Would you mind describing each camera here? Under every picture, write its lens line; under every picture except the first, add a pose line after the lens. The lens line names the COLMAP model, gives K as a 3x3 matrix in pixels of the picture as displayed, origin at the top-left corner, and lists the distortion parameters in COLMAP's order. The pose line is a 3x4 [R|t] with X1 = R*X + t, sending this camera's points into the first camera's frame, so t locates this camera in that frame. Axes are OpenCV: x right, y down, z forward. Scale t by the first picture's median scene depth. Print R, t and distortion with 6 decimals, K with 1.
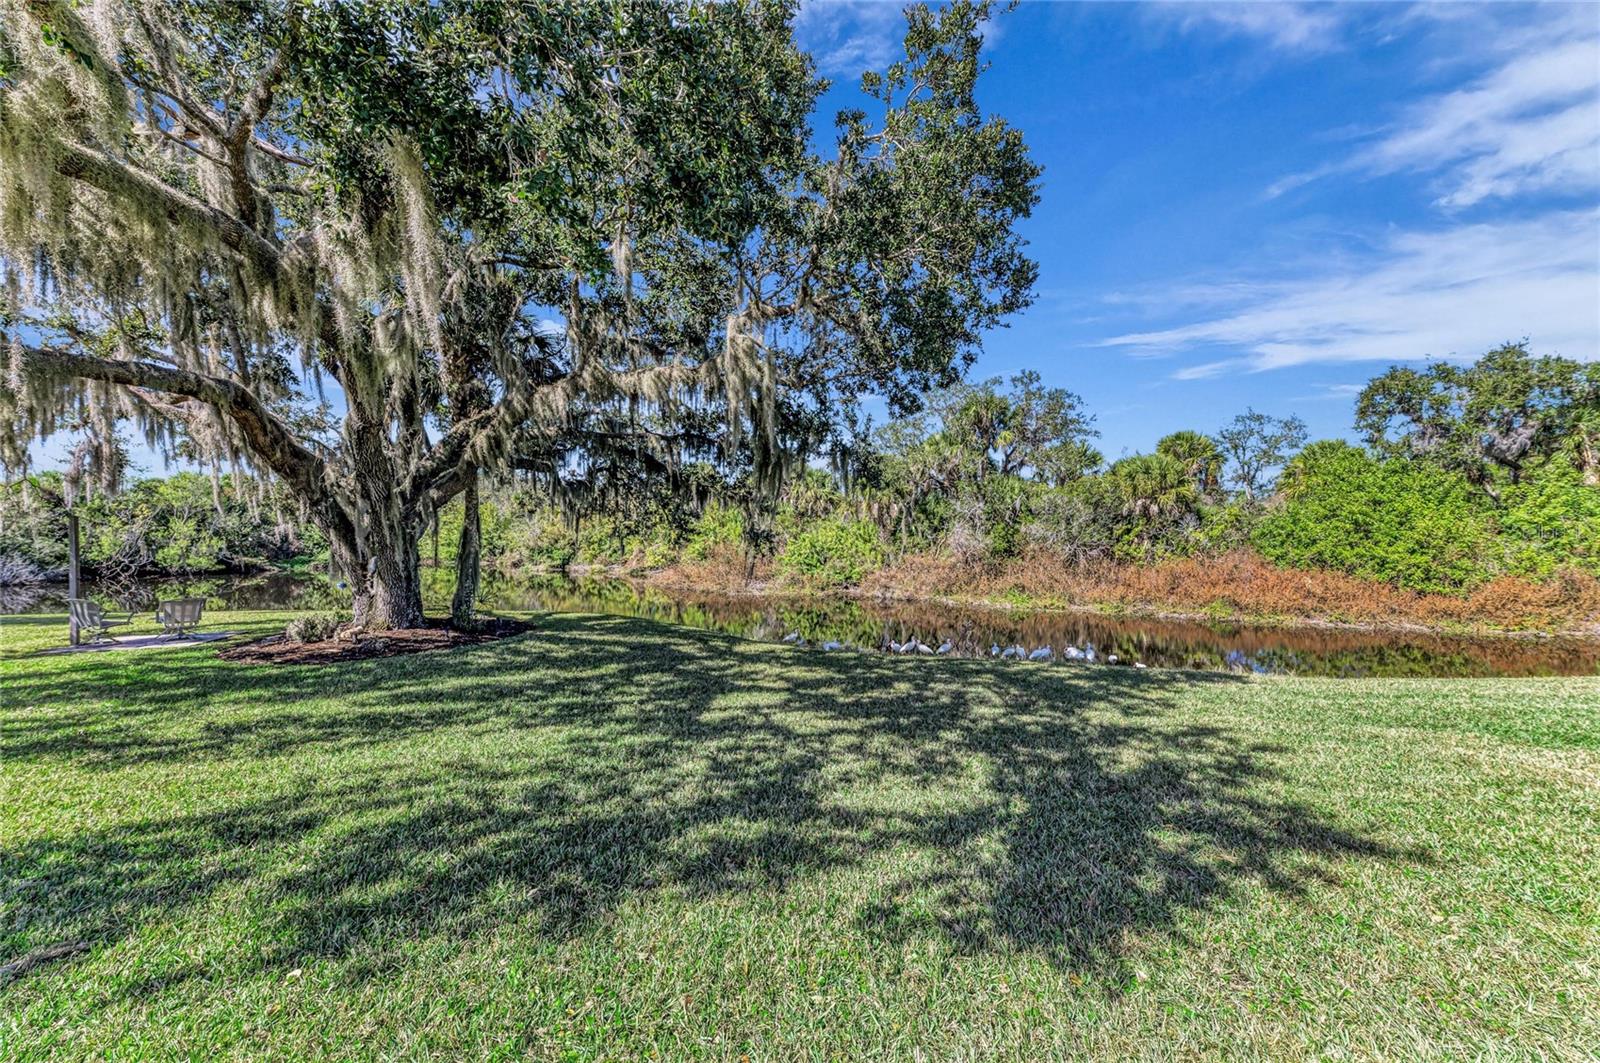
lens RADIAL K [[569.4, 0, 810.4], [0, 569.4, 532.7], [0, 0, 1]] dist [0.012489, -0.000889]
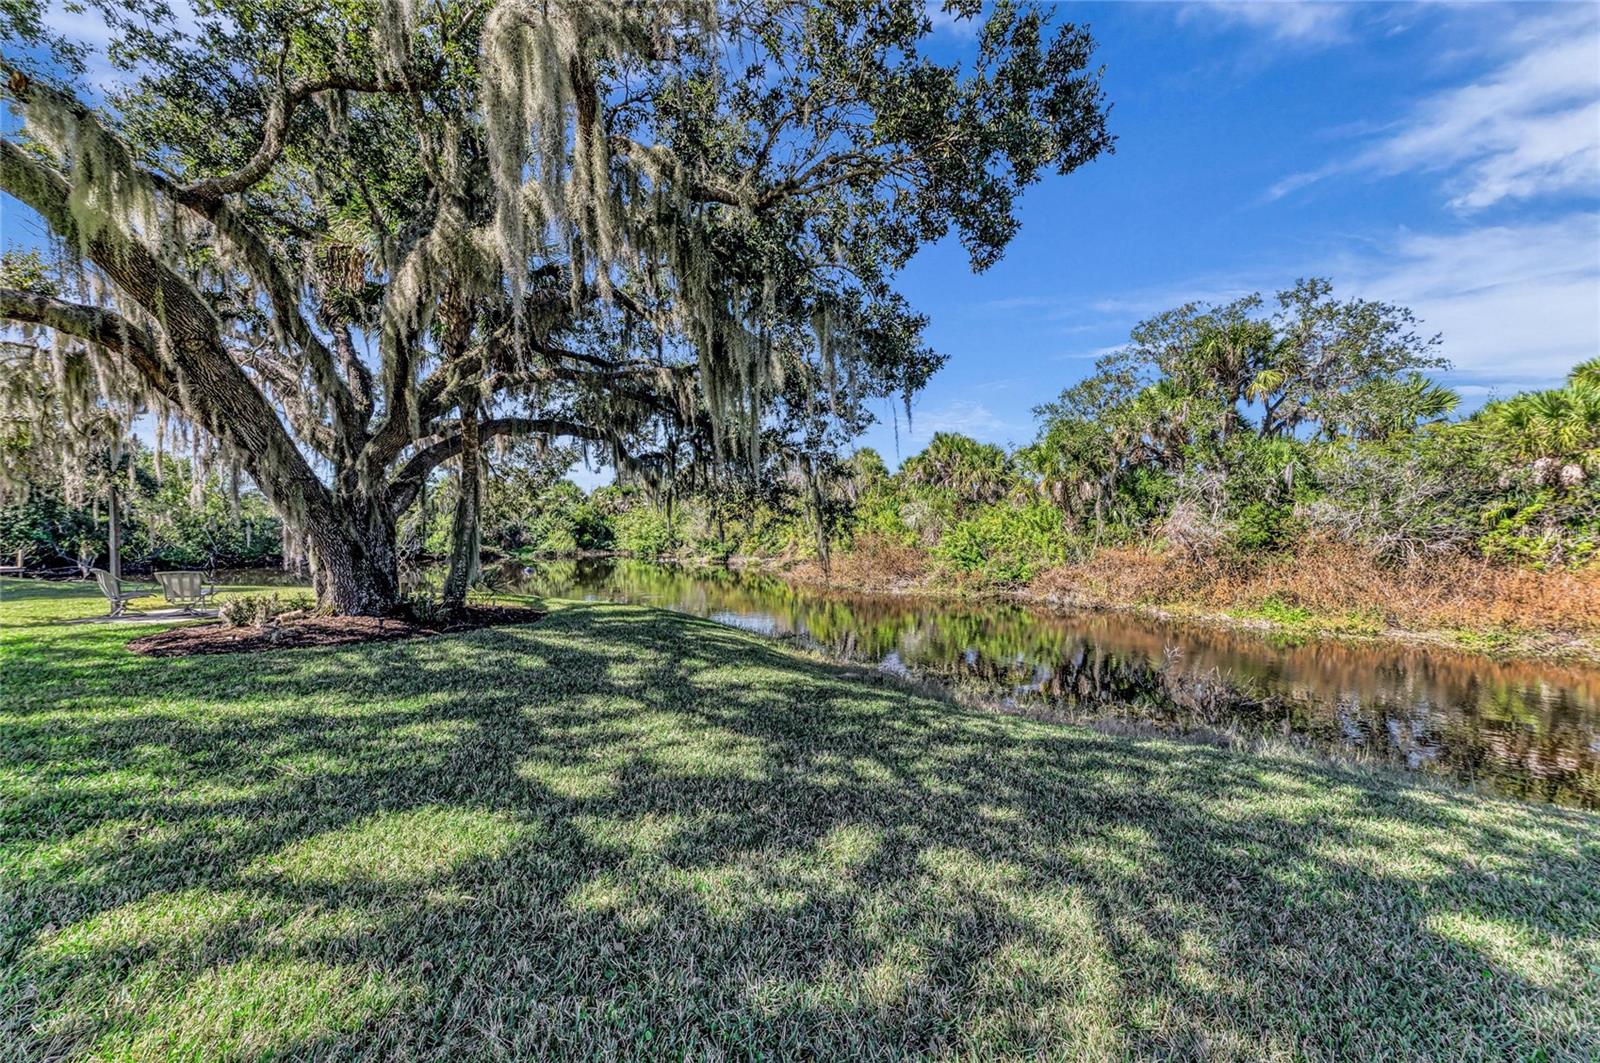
lens RADIAL K [[569.4, 0, 804.9], [0, 569.4, 536.4], [0, 0, 1]] dist [0.012489, -0.000889]
pose [[0.937040, 0.001977, -0.349217, 0.060876], [0.001129, 0.999962, 0.008692, 0.015422], [0.349220, -0.008539, 0.937002, 0.148999]]
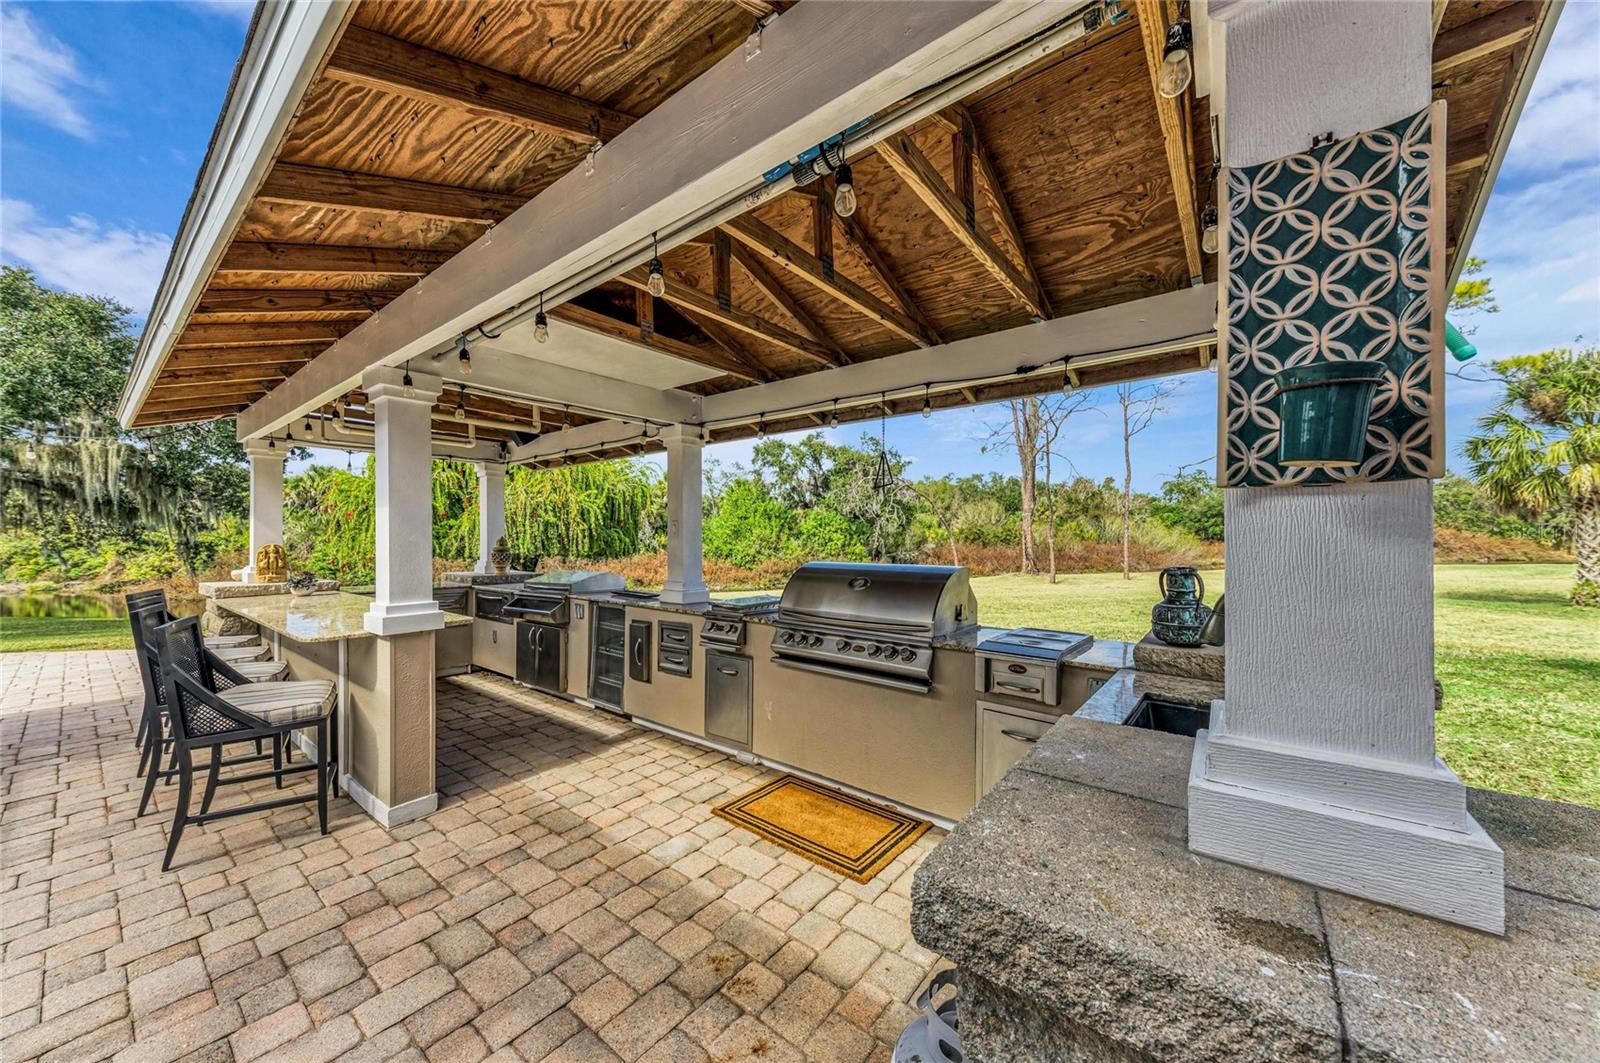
lens RADIAL K [[569.4, 0, 801.7], [0, 569.4, 531.3], [0, 0, 1]] dist [0.012489, -0.000889]
pose [[0.862234, -0.008495, 0.506439, 0.205149], [0.011019, 0.999937, -0.001988, -0.005691], [-0.506390, 0.007295, 0.862274, -0.394801]]
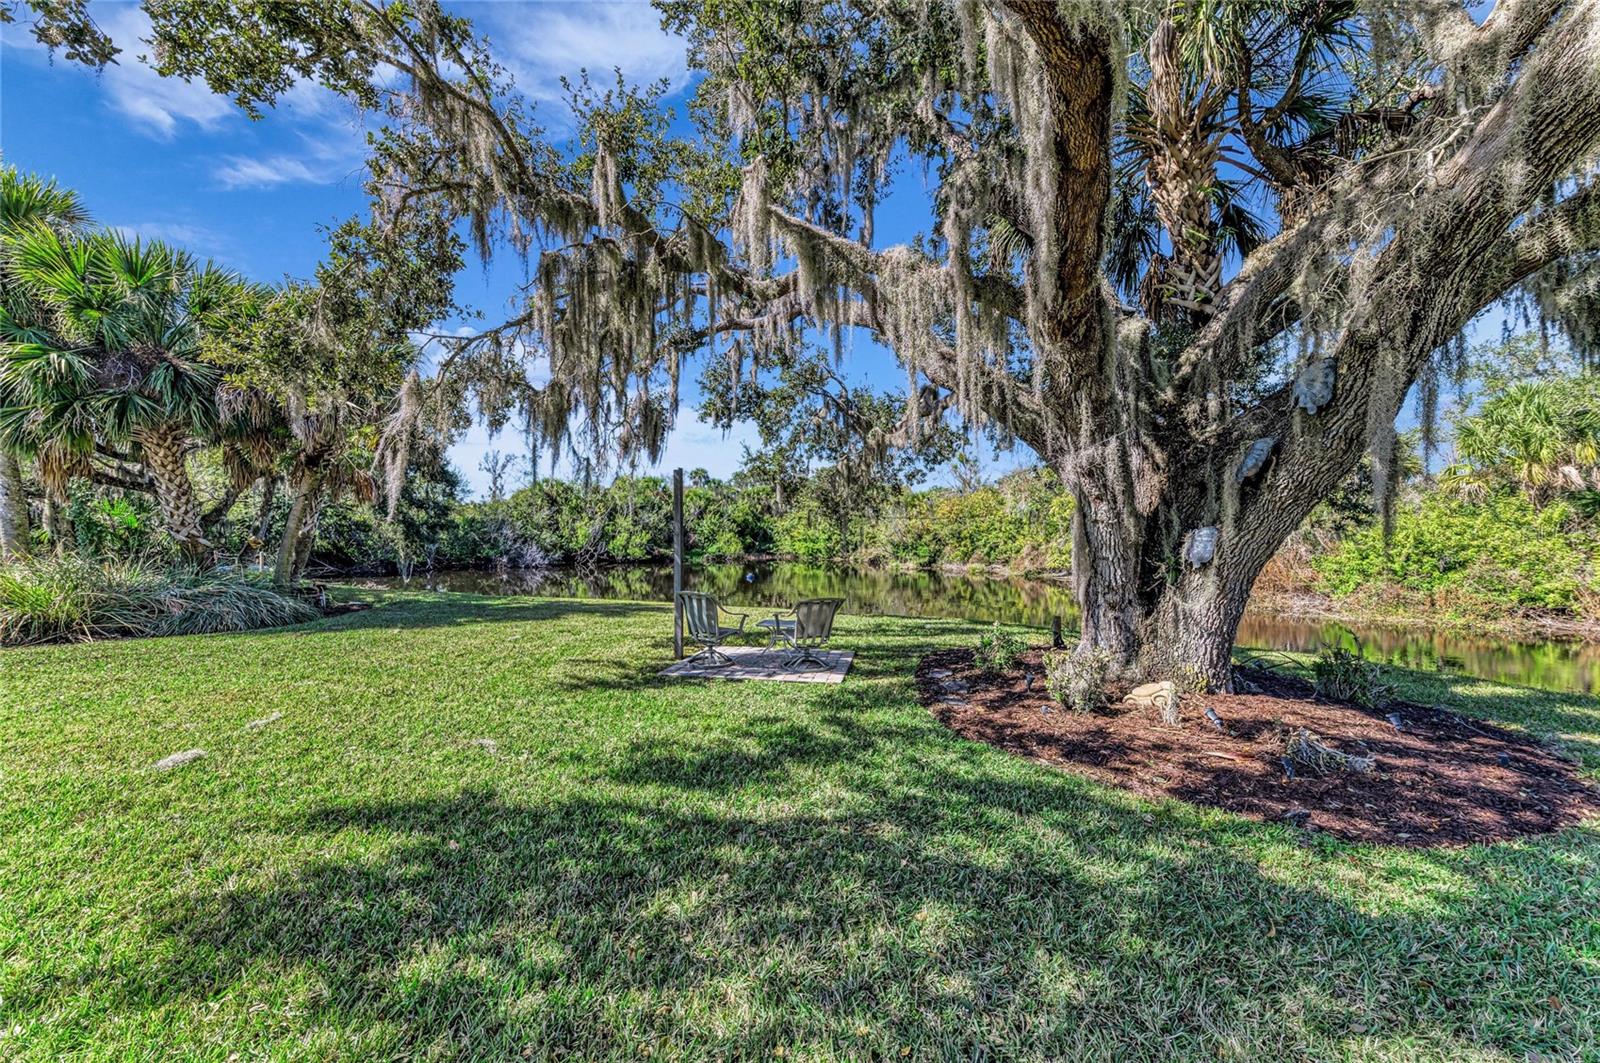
lens RADIAL K [[569.4, 0, 805.2], [0, 569.4, 529.1], [0, 0, 1]] dist [0.012489, -0.000889]
pose [[0.892887, -0.001530, -0.450278, -0.275503], [-0.003089, 0.999950, -0.009522, 0.016823], [0.450270, 0.009893, 0.892837, 0.153680]]
